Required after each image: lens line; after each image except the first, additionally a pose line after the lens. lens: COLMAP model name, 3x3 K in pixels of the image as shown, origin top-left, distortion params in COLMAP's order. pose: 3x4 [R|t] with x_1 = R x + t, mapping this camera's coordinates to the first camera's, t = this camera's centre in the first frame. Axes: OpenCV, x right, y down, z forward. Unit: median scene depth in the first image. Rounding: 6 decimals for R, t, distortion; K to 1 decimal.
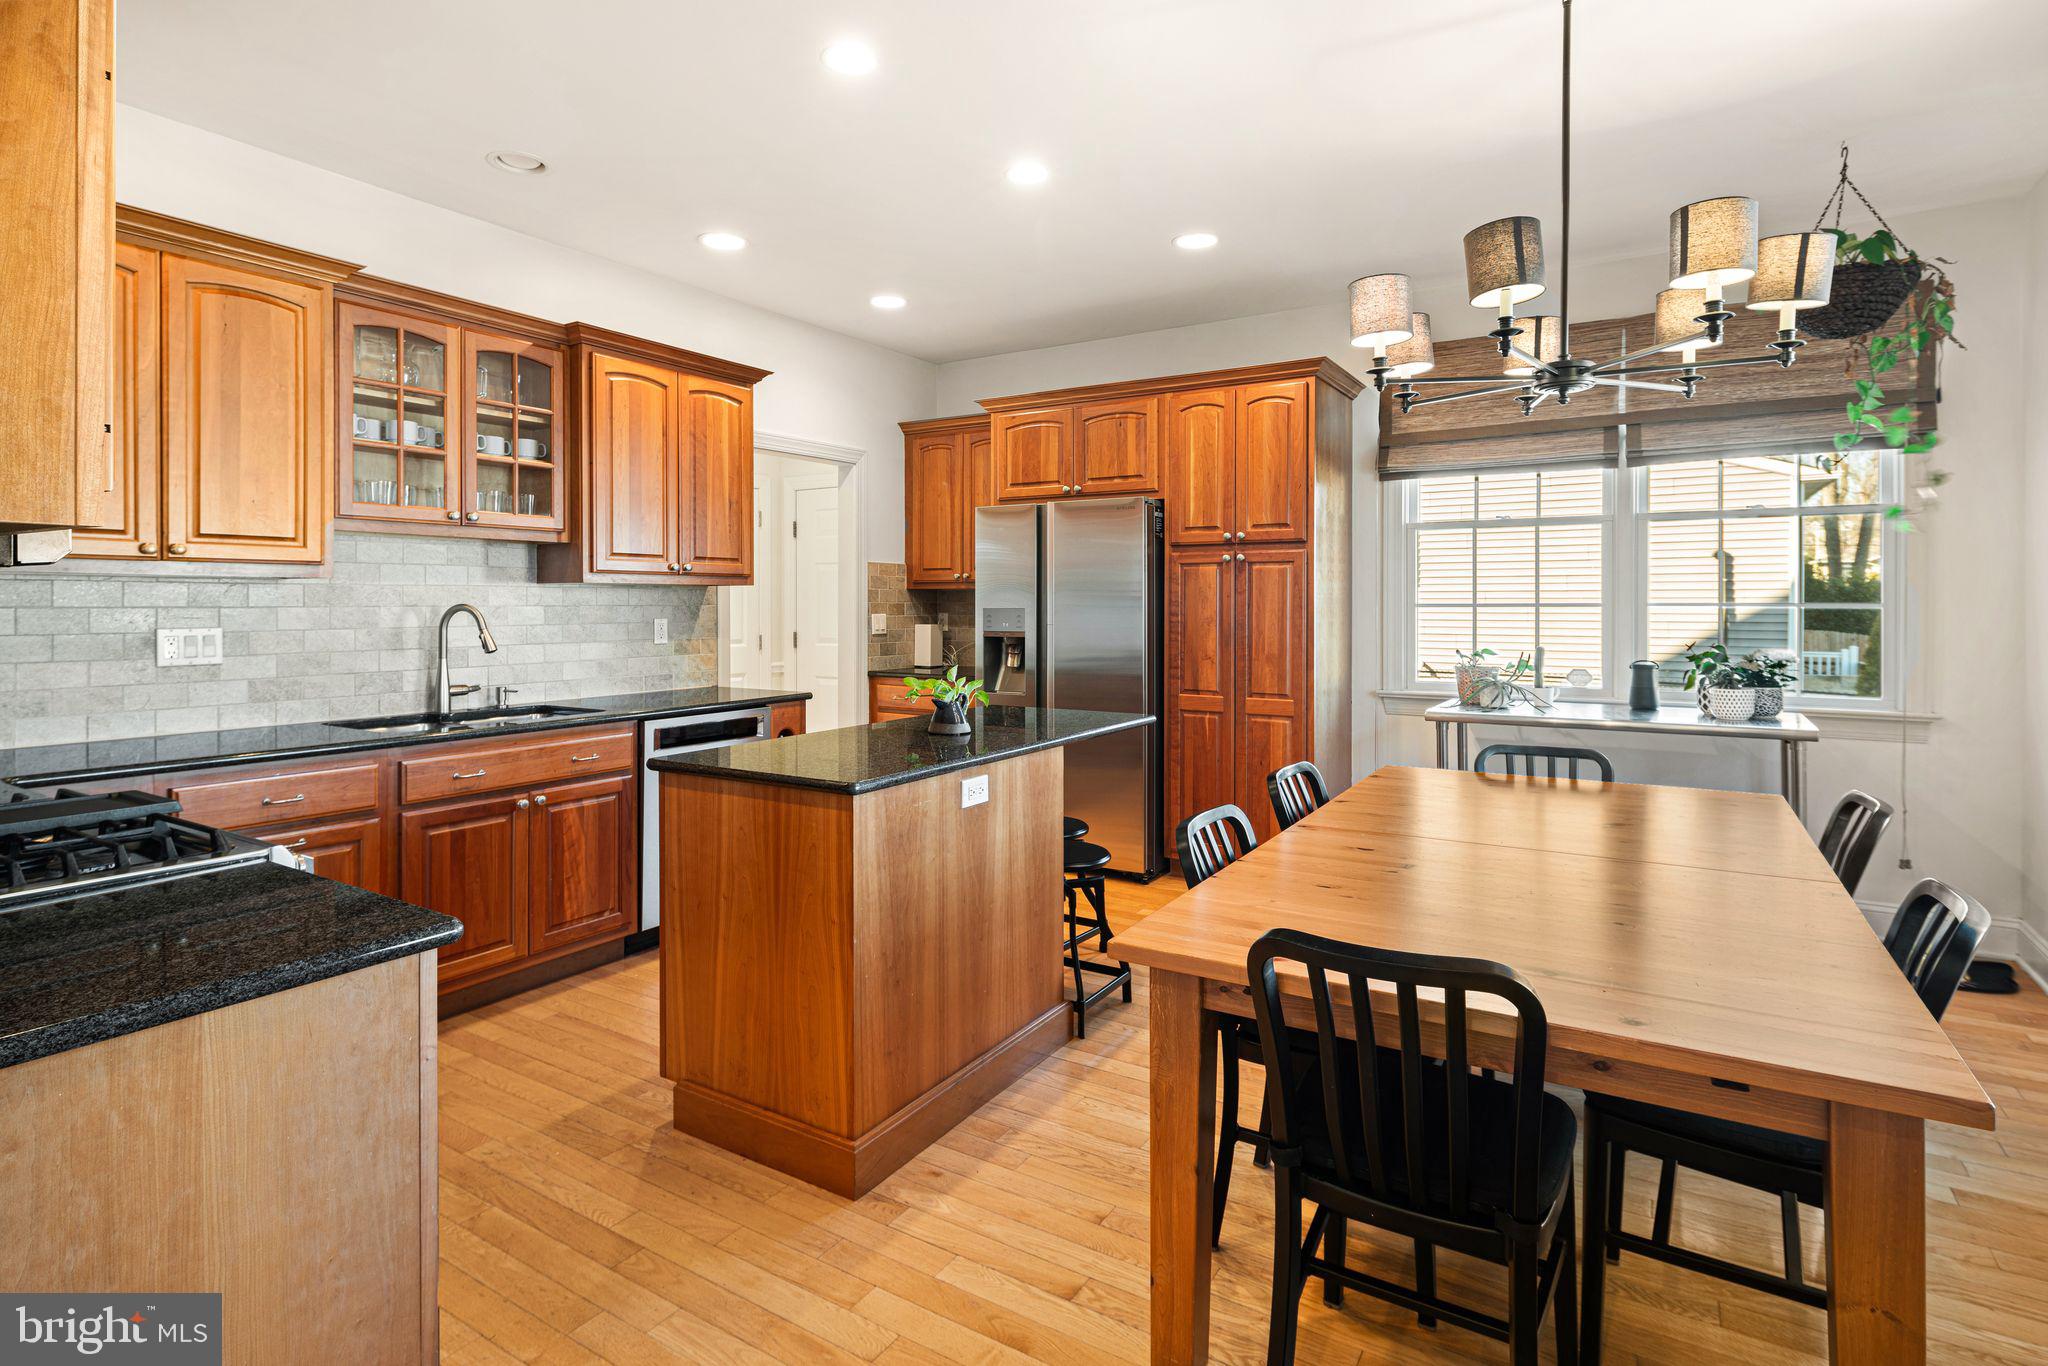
lens RADIAL K [[1012.4, 0, 1023.7], [0, 1012.4, 598.2], [0, 0, 1]] dist [0.006324, -0.004624]
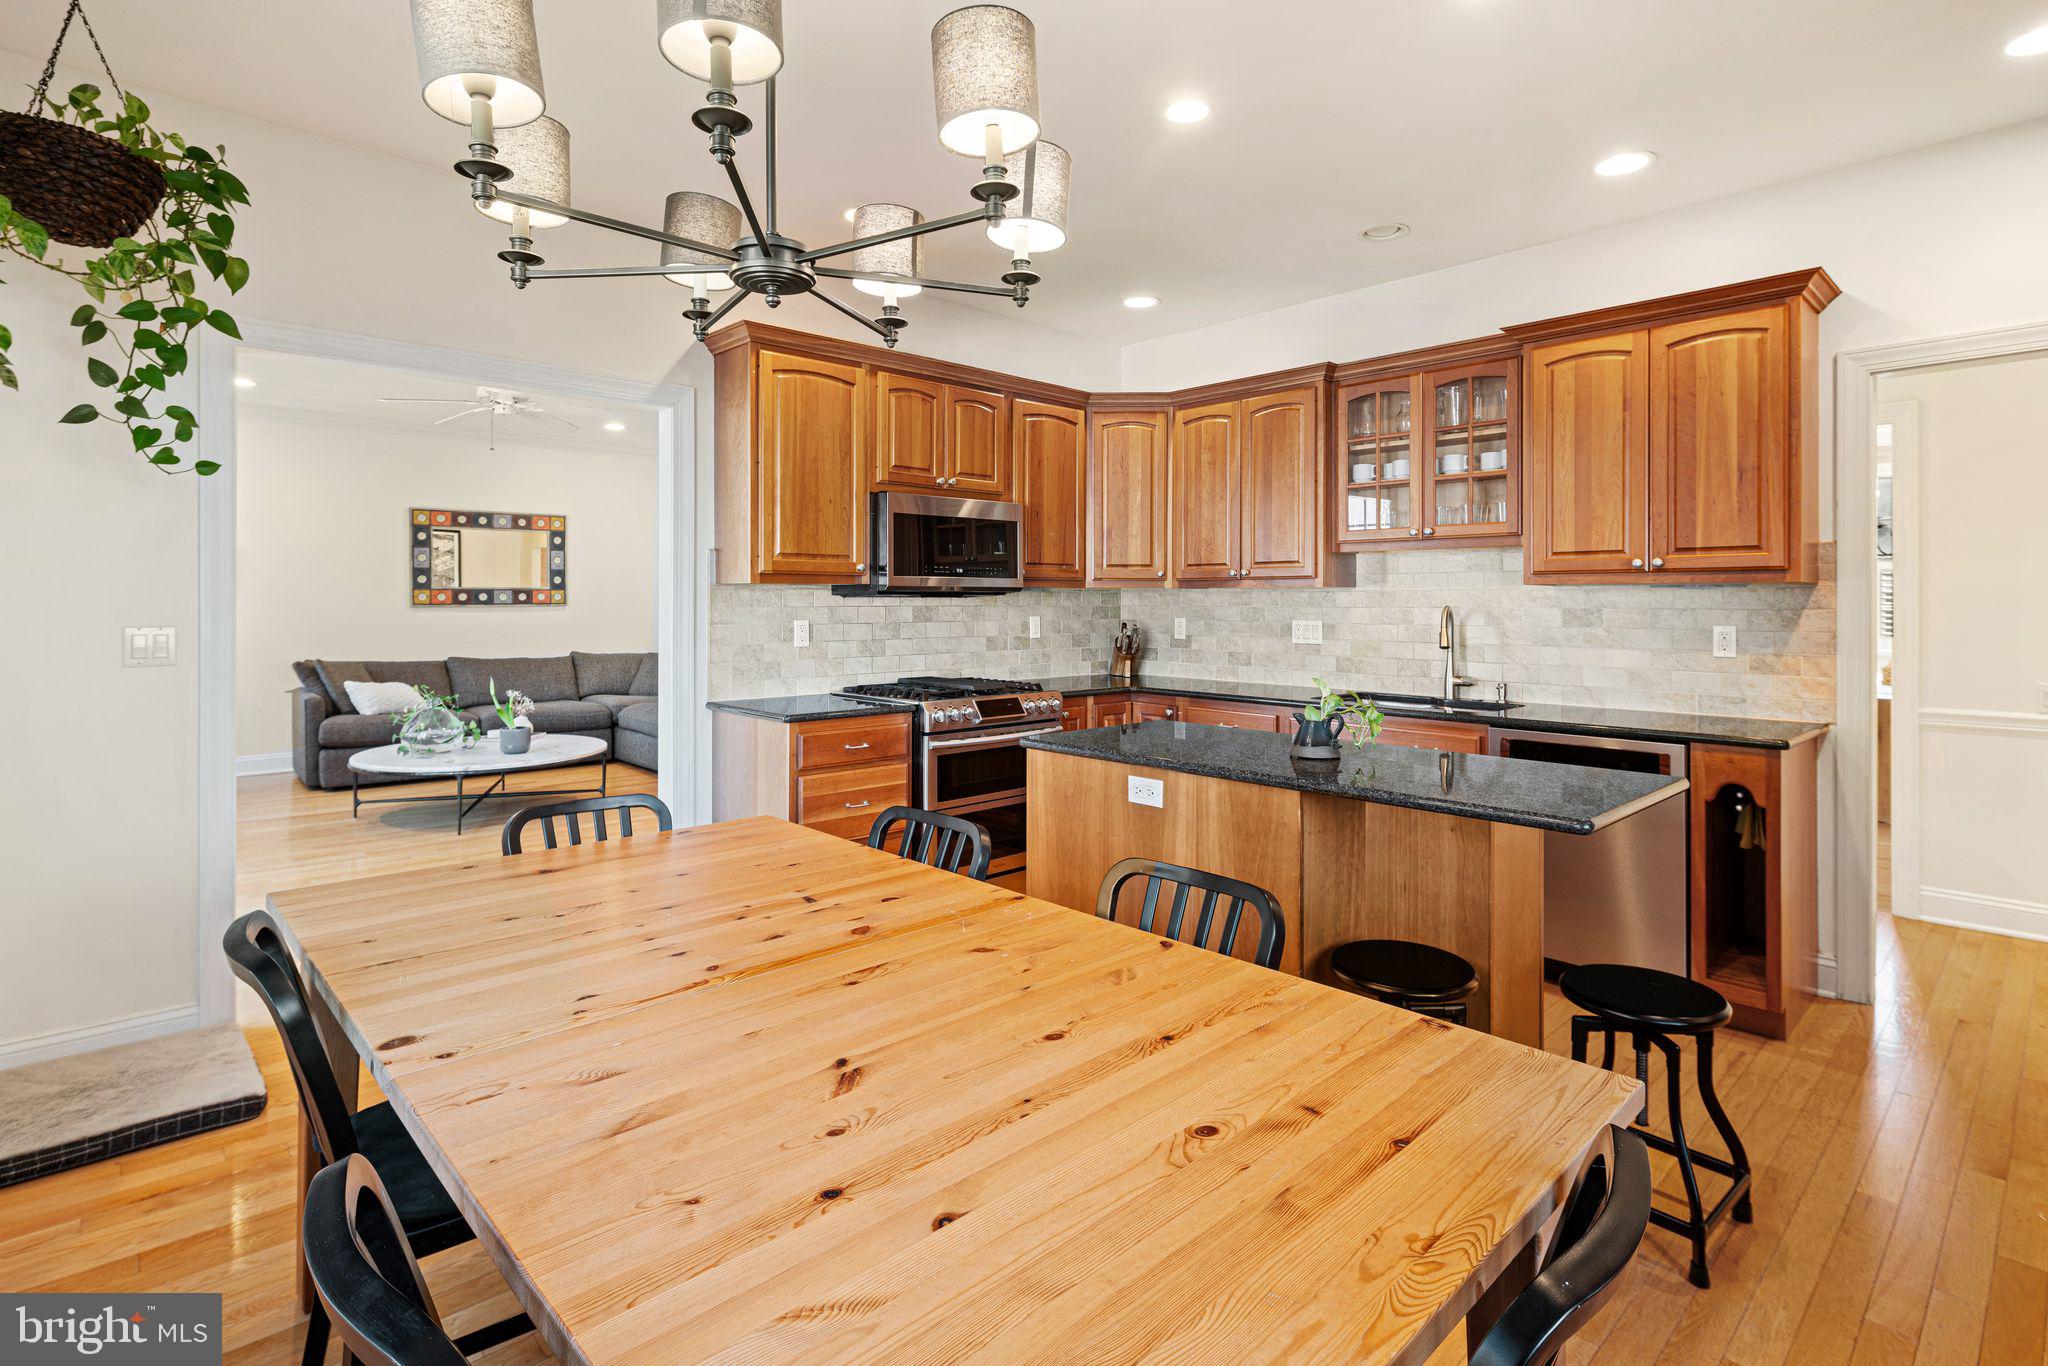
lens RADIAL K [[1012.4, 0, 1033.3], [0, 1012.4, 605.1], [0, 0, 1]] dist [0.006324, -0.004624]
pose [[-0.253058, -0.000330, -0.967451, 0.555062], [-0.000739, 1.000000, -0.000148, 0.004371], [0.967451, 0.000677, -0.253058, 0.674491]]
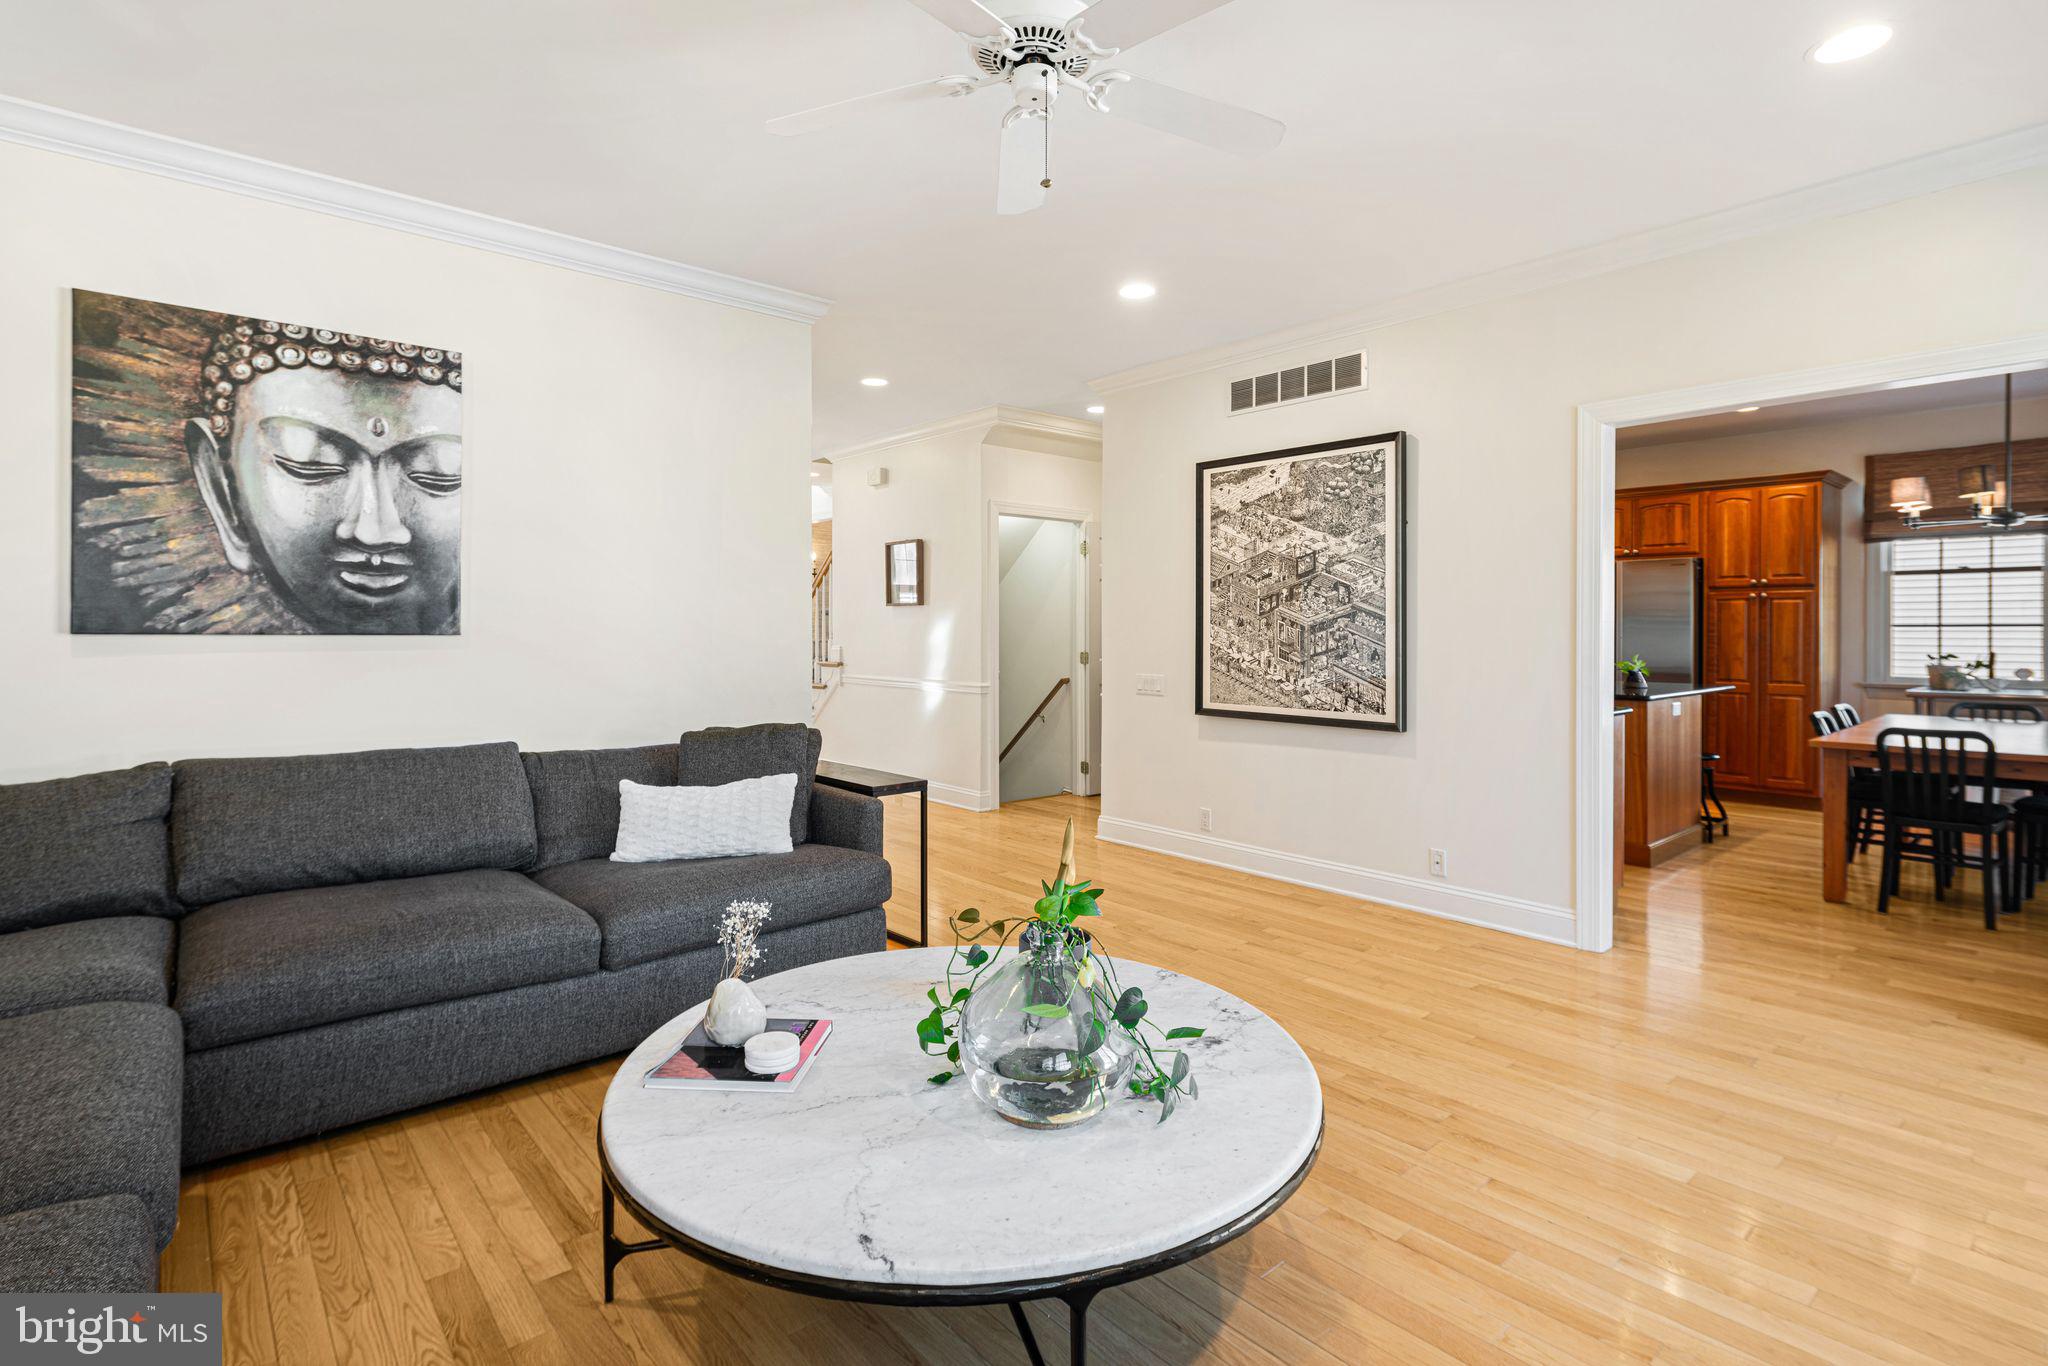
lens RADIAL K [[1012.4, 0, 1052.0], [0, 1012.4, 632.7], [0, 0, 1]] dist [0.006324, -0.004624]
pose [[0.962650, 0.002134, -0.270741, -0.437651], [-0.000081, 0.999971, 0.007594, 0.006164], [0.270750, -0.007289, 0.962622, -0.848845]]
